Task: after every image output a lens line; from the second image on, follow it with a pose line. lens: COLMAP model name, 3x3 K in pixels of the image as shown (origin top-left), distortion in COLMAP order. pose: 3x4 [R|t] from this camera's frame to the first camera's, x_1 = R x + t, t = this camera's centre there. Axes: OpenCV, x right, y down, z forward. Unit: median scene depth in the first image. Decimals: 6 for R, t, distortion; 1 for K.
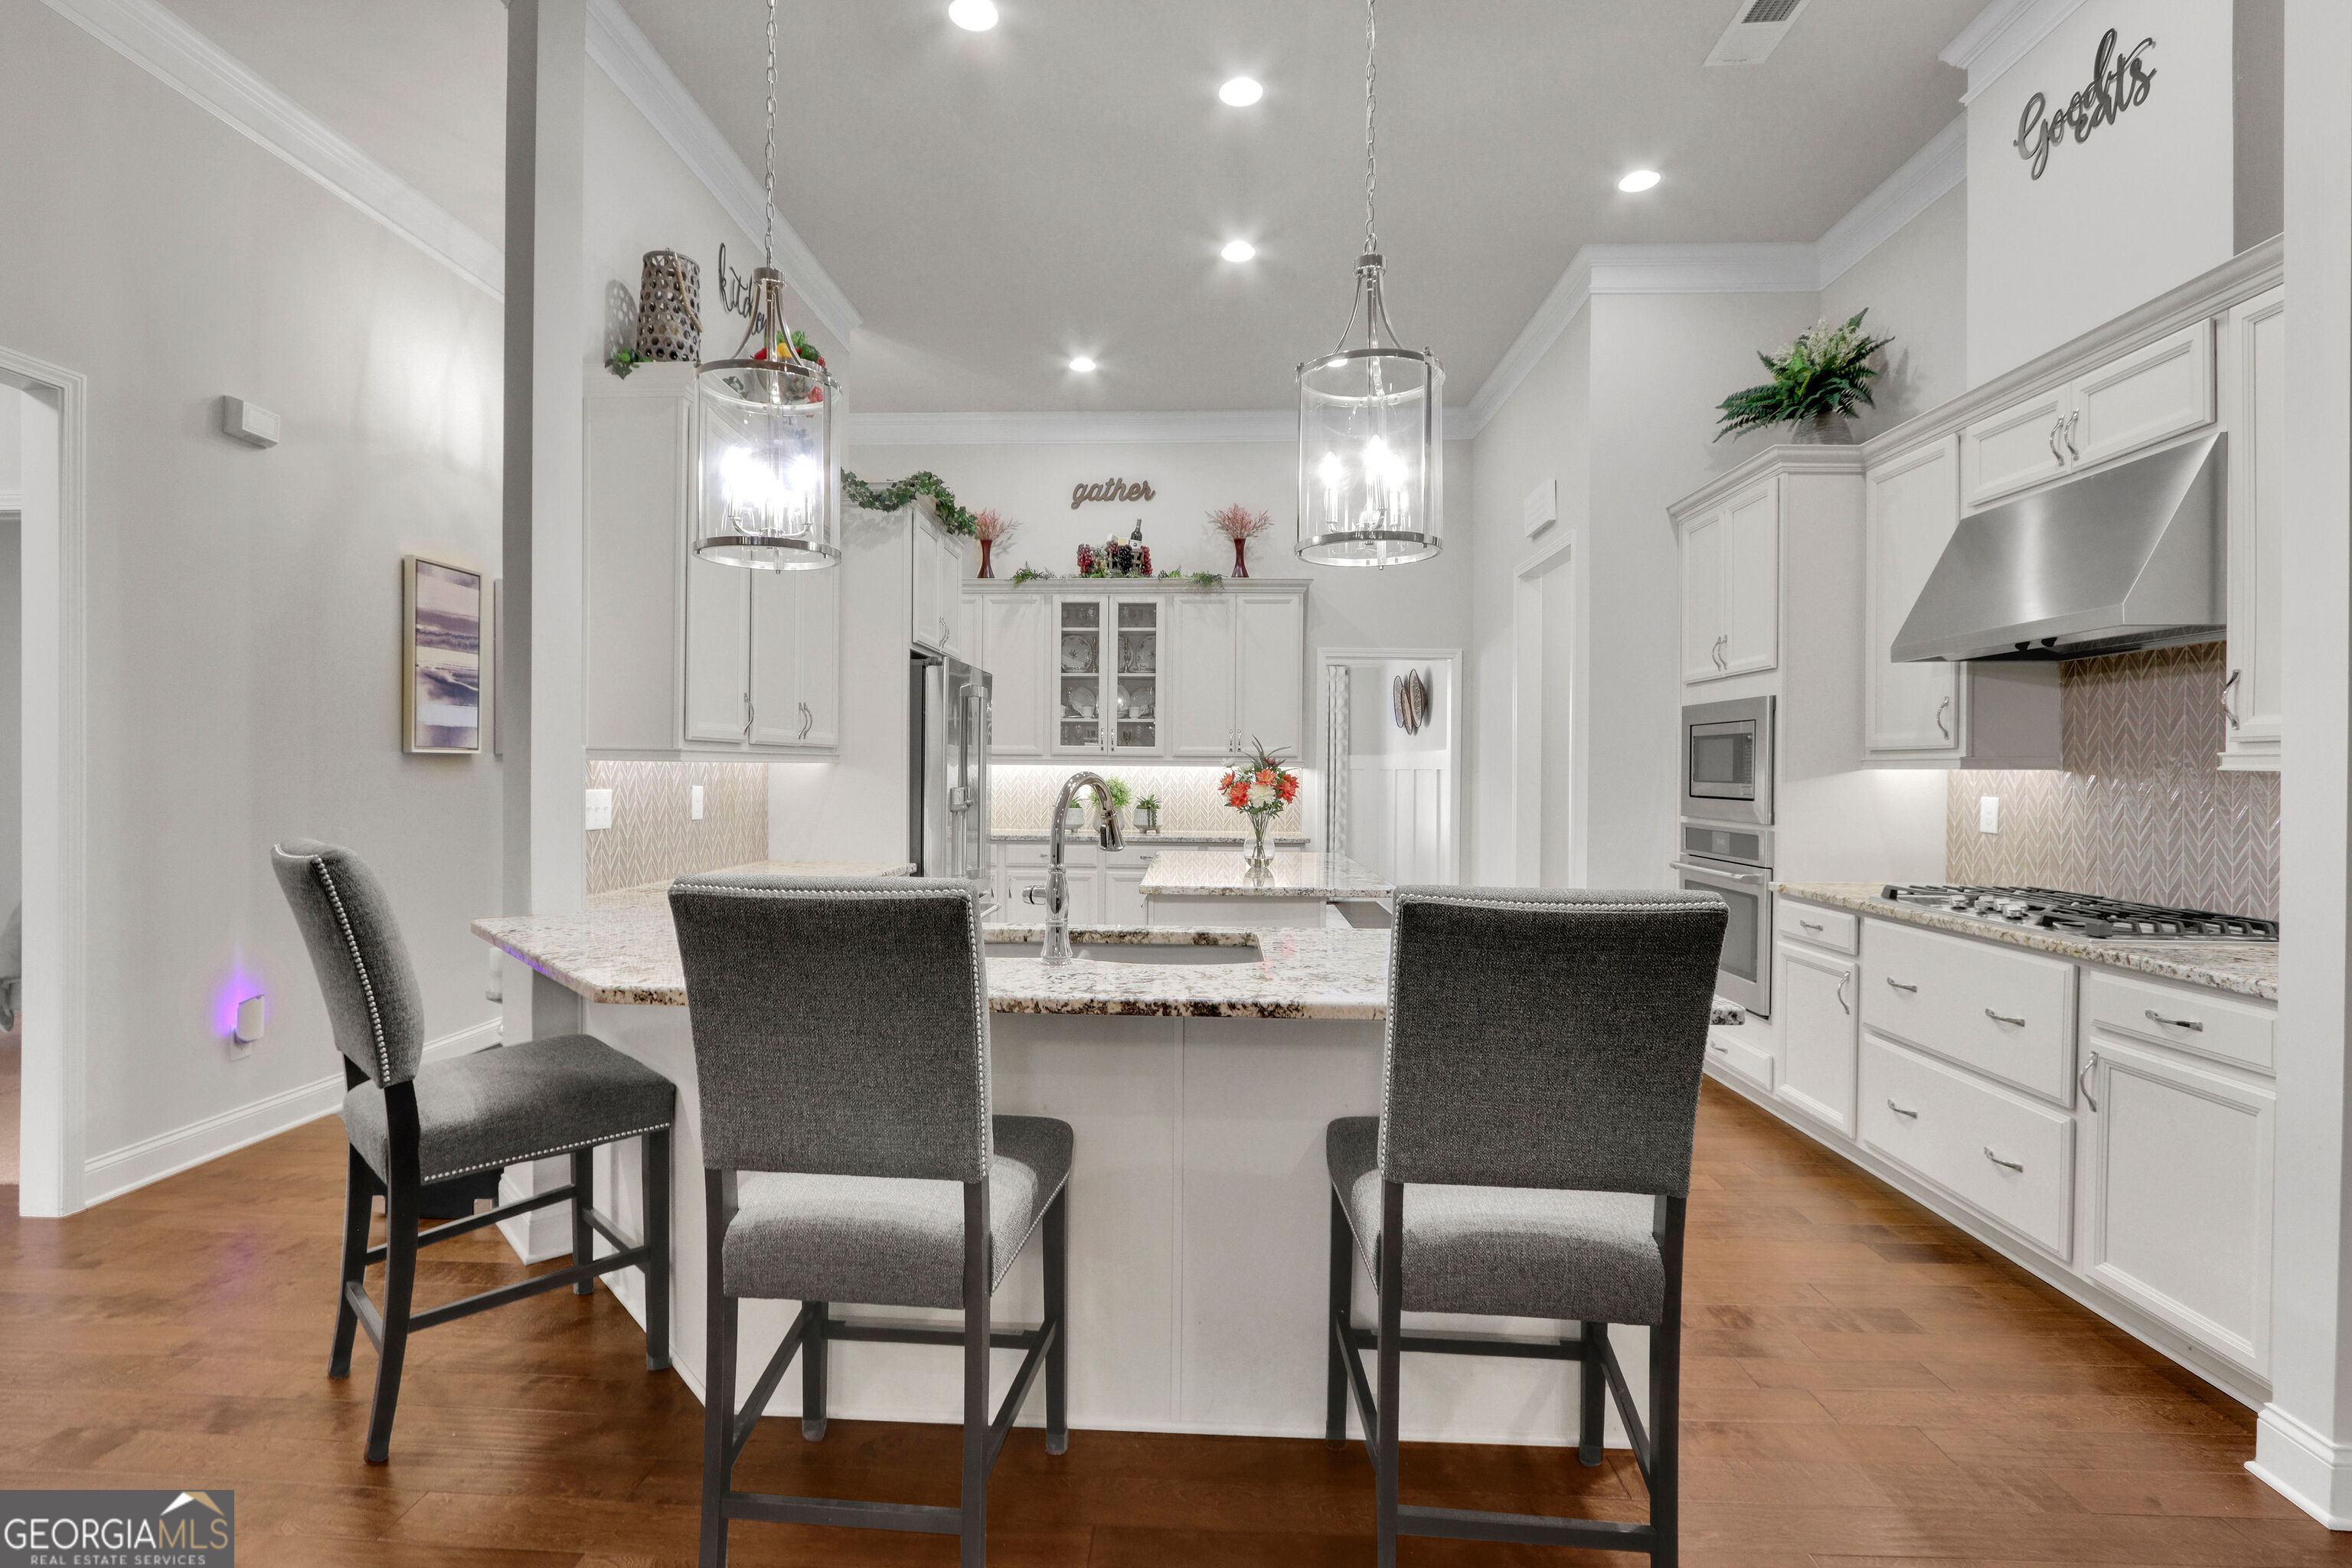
lens RADIAL K [[1096.9, 0, 1151.6], [0, 1096.9, 769.1], [0, 0, 1]] dist [-0.013327, 0.001267]
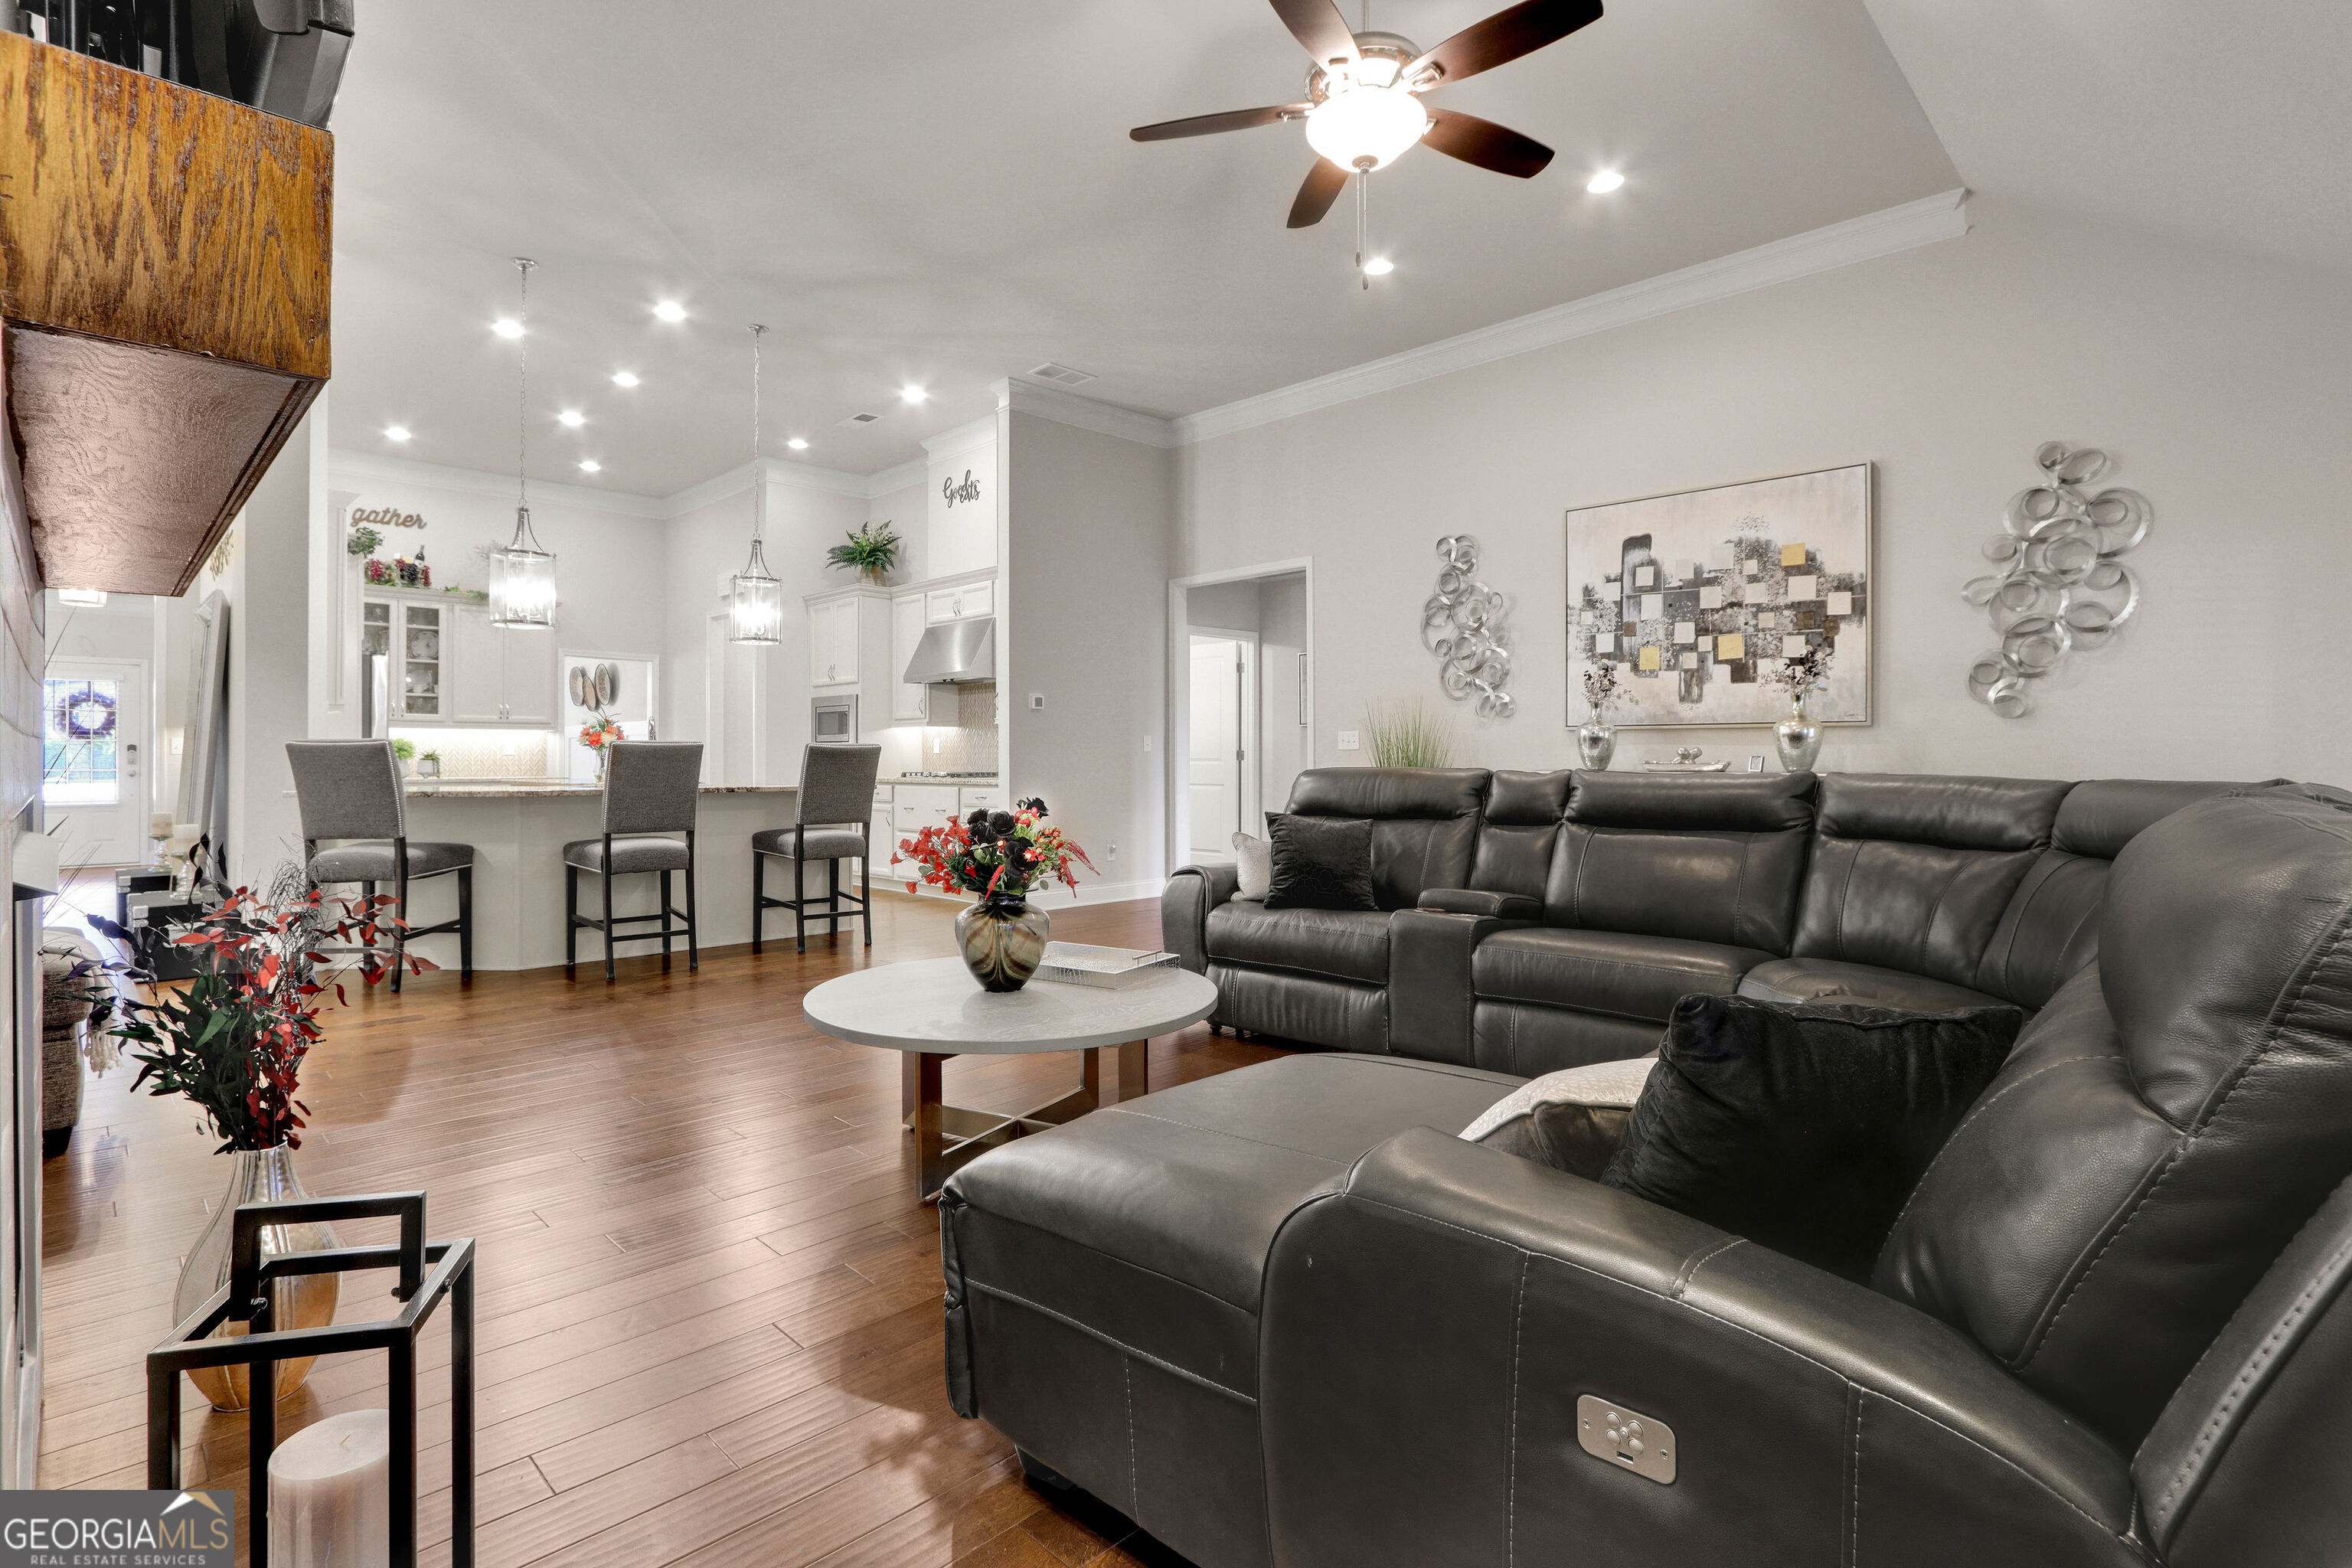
lens RADIAL K [[1096.9, 0, 1163.5], [0, 1096.9, 765.8], [0, 0, 1]] dist [-0.013327, 0.001267]
pose [[0.657982, -0.013134, 0.752919, -0.644449], [0.007207, 0.999912, 0.011144, 0.053263], [-0.752999, -0.001906, 0.658019, -0.862941]]
